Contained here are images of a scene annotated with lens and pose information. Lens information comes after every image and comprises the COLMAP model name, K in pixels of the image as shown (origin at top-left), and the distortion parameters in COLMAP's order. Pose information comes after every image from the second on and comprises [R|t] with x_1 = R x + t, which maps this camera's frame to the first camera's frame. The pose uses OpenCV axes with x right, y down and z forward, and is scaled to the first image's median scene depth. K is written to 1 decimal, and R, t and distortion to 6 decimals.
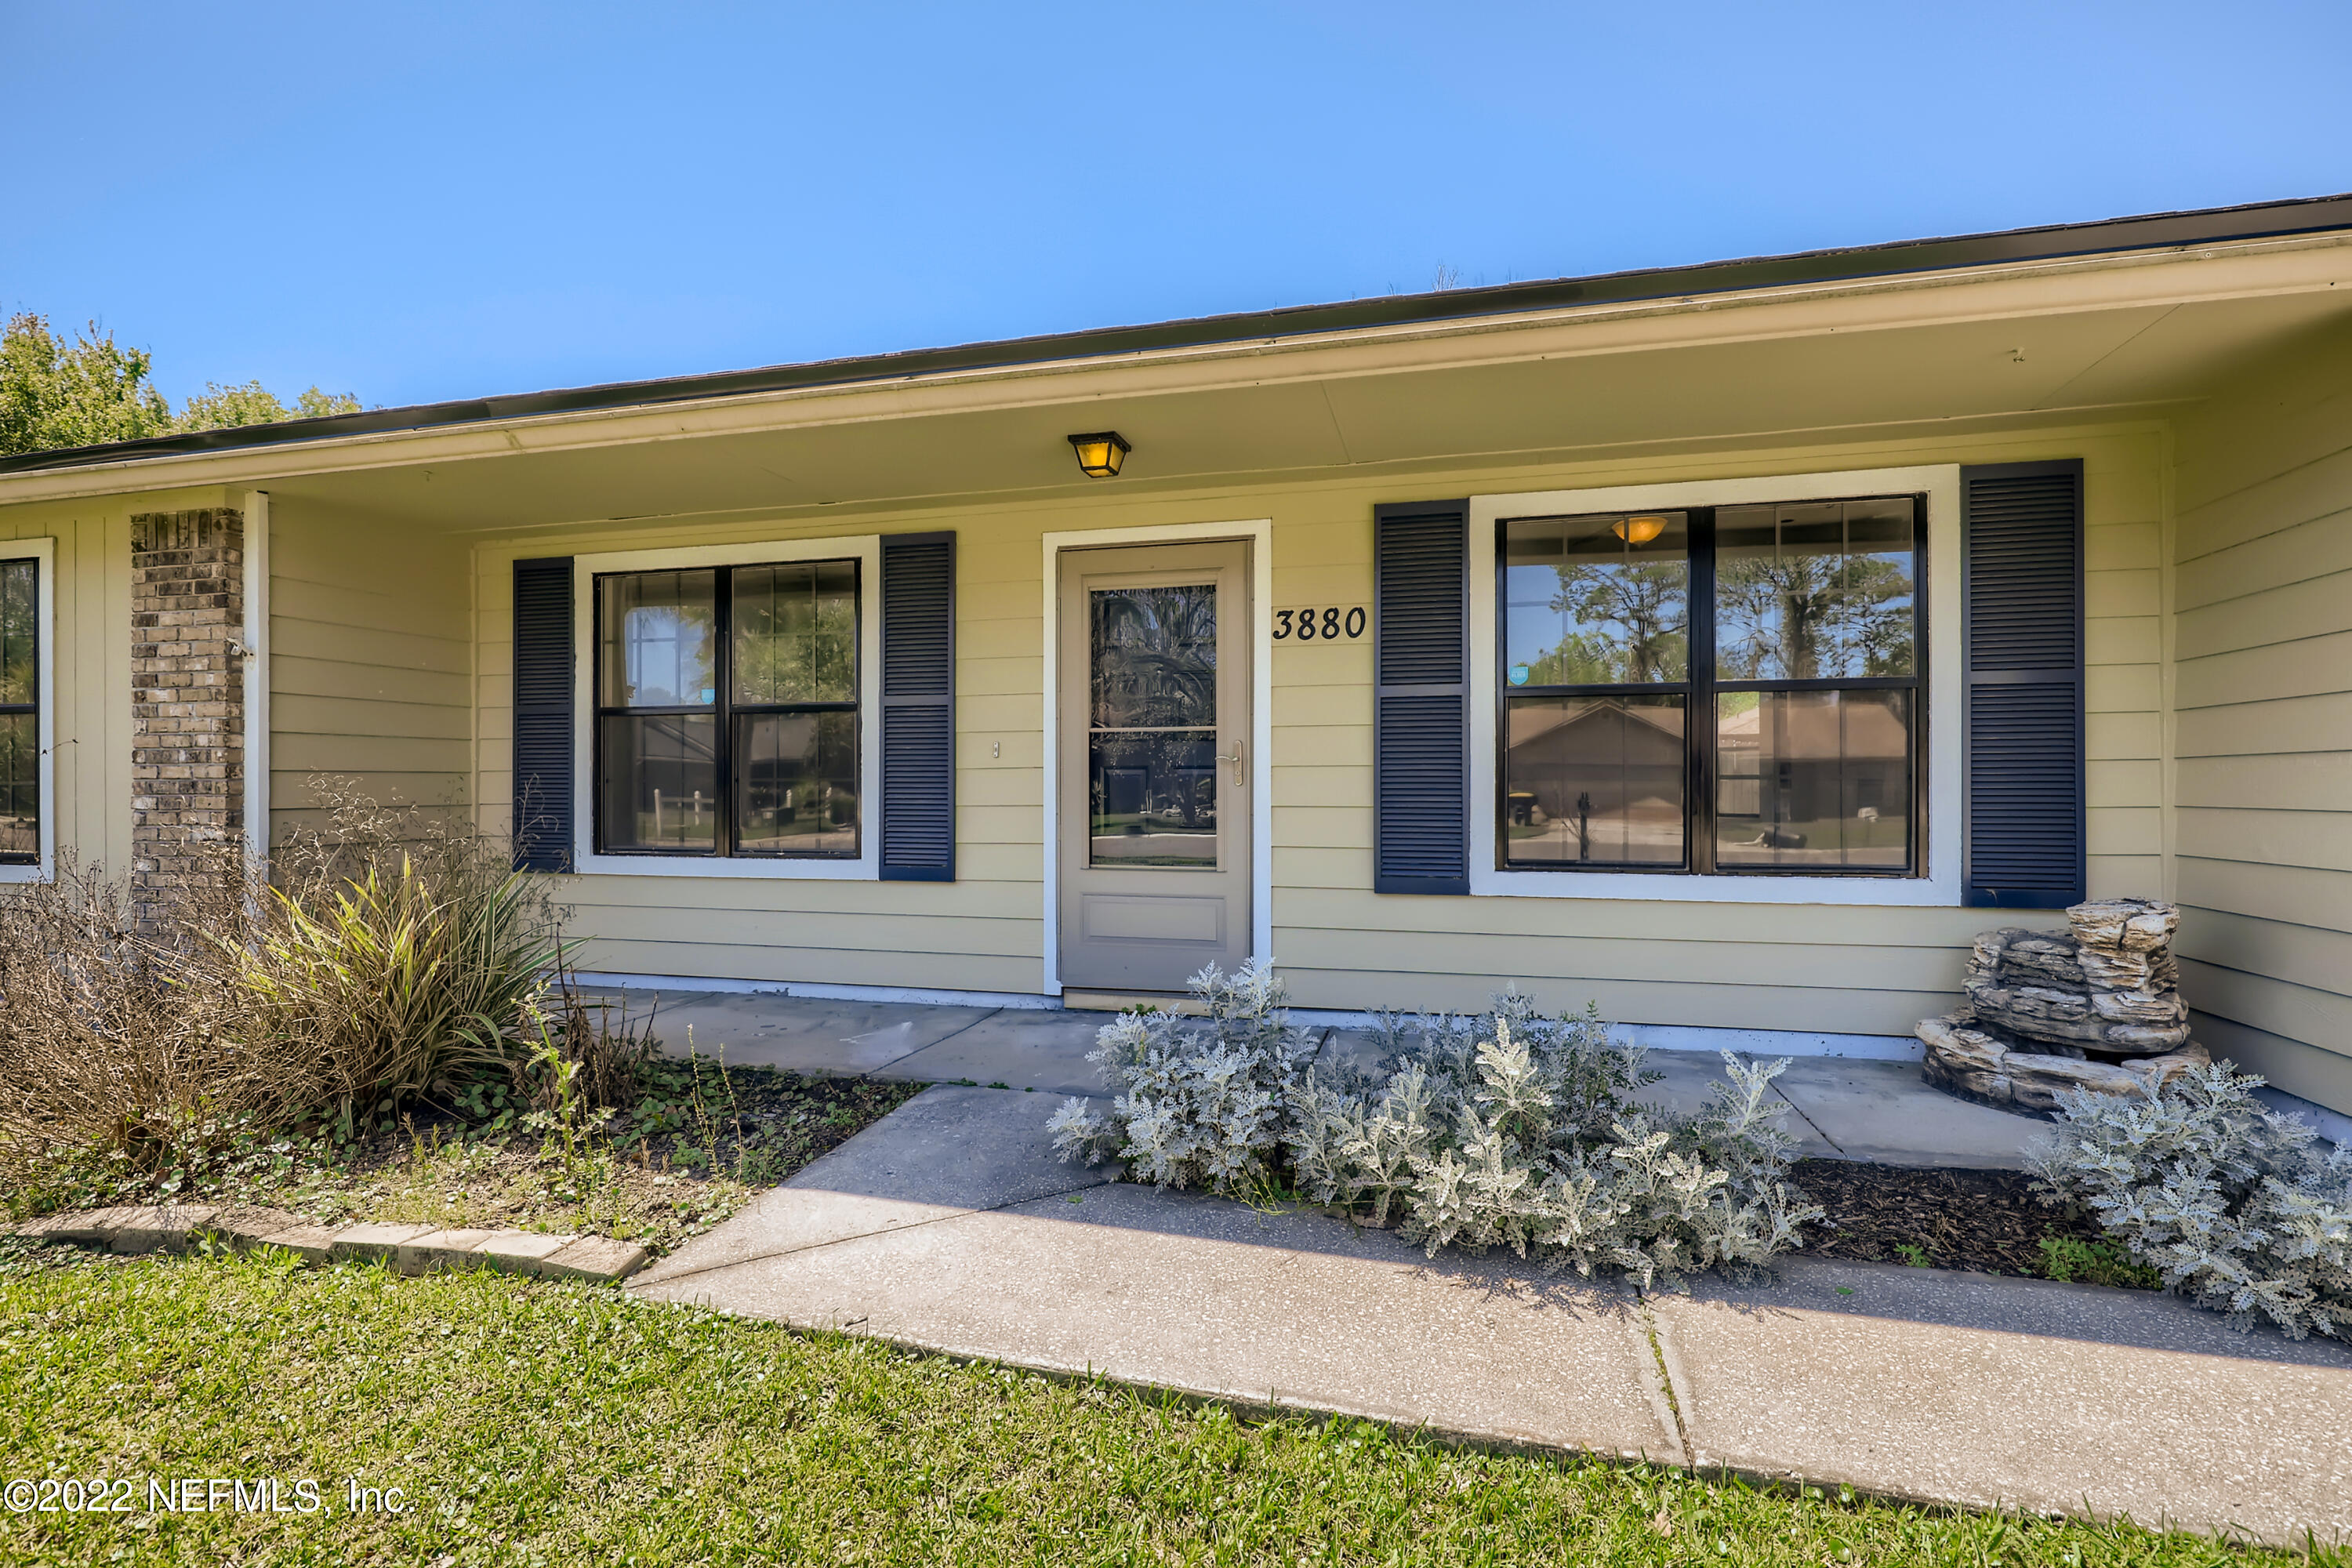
lens RADIAL K [[1063.6, 0, 1180.5], [0, 1063.6, 795.4], [0, 0, 1]] dist [0.001573, -0.000330]
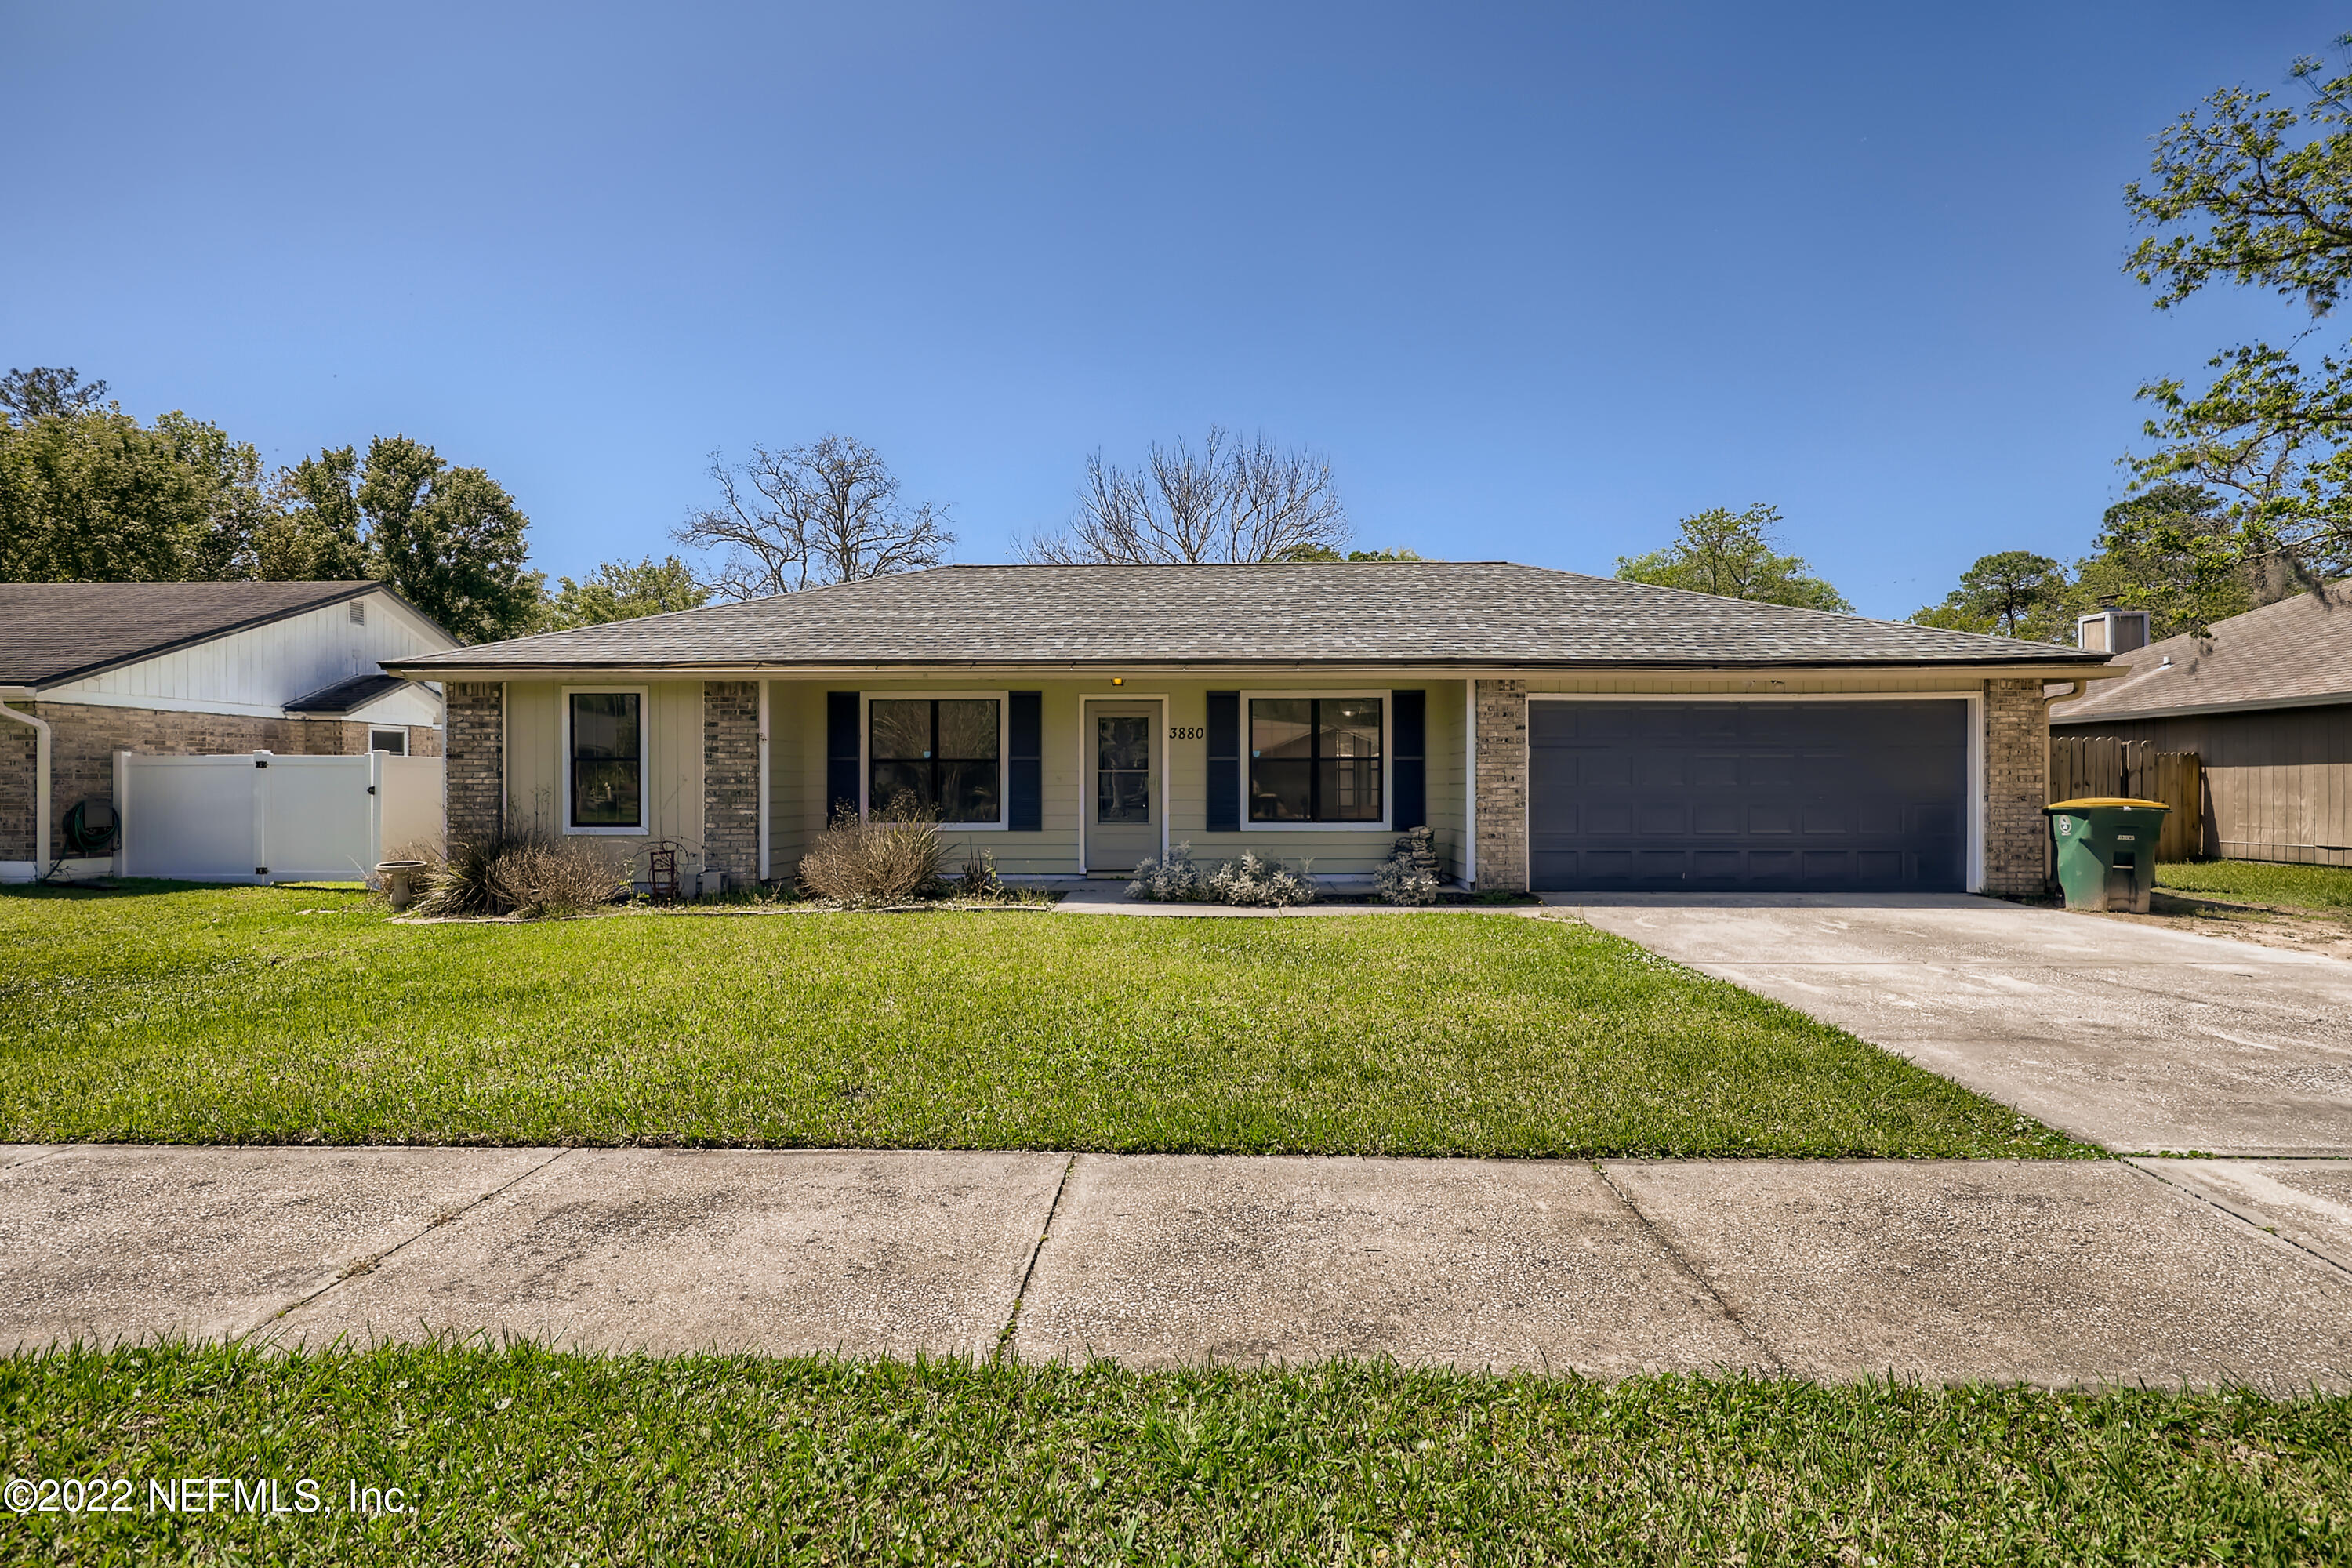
lens RADIAL K [[1063.6, 0, 1174.8], [0, 1063.6, 784.3], [0, 0, 1]] dist [0.001573, -0.000330]
pose [[0.977113, 0.000969, 0.212720, -0.477059], [0.000800, 0.999966, -0.008231, -0.007728], [-0.212720, 0.008213, 0.977079, -1.653426]]
